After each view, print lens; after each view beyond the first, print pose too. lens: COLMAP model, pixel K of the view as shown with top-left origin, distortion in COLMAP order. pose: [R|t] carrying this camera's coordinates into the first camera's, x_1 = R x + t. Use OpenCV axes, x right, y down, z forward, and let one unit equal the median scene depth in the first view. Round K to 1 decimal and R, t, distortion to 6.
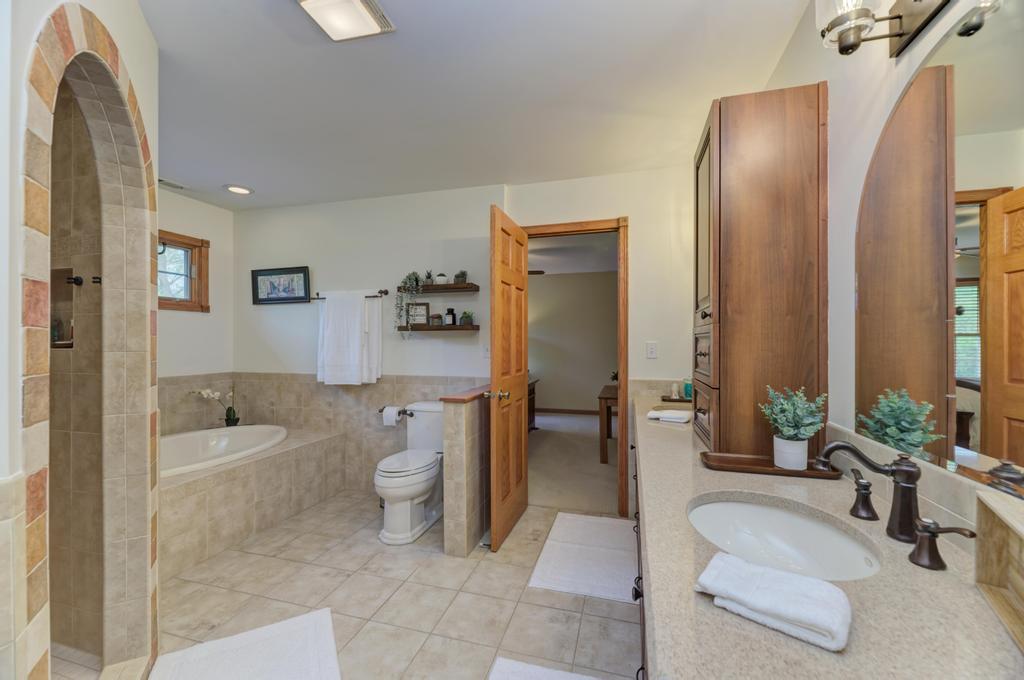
lens RADIAL K [[408.4, 0, 514.2], [0, 408.4, 342.3], [0, 0, 1]] dist [0.001190, -0.000389]
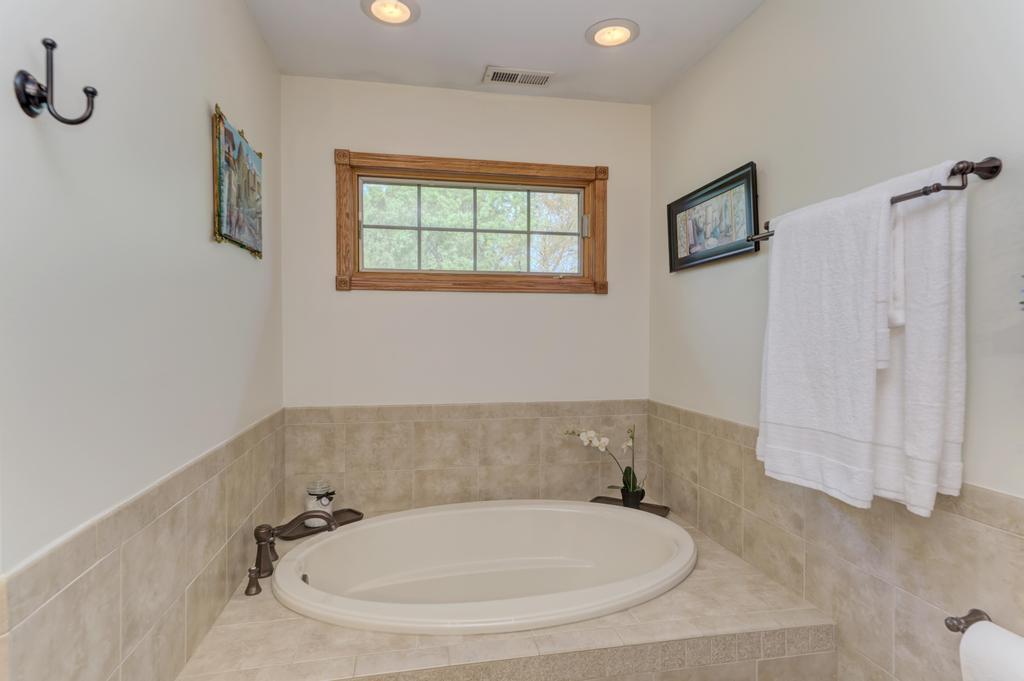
lens RADIAL K [[545.8, 0, 513.3], [0, 545.8, 341.4], [0, 0, 1]] dist [0.022545, -0.000632]
pose [[0.466435, 0.012091, -0.884473, -0.133317], [-0.000596, 0.999911, 0.013355, -0.016250], [0.884555, -0.005702, 0.466401, 0.532959]]
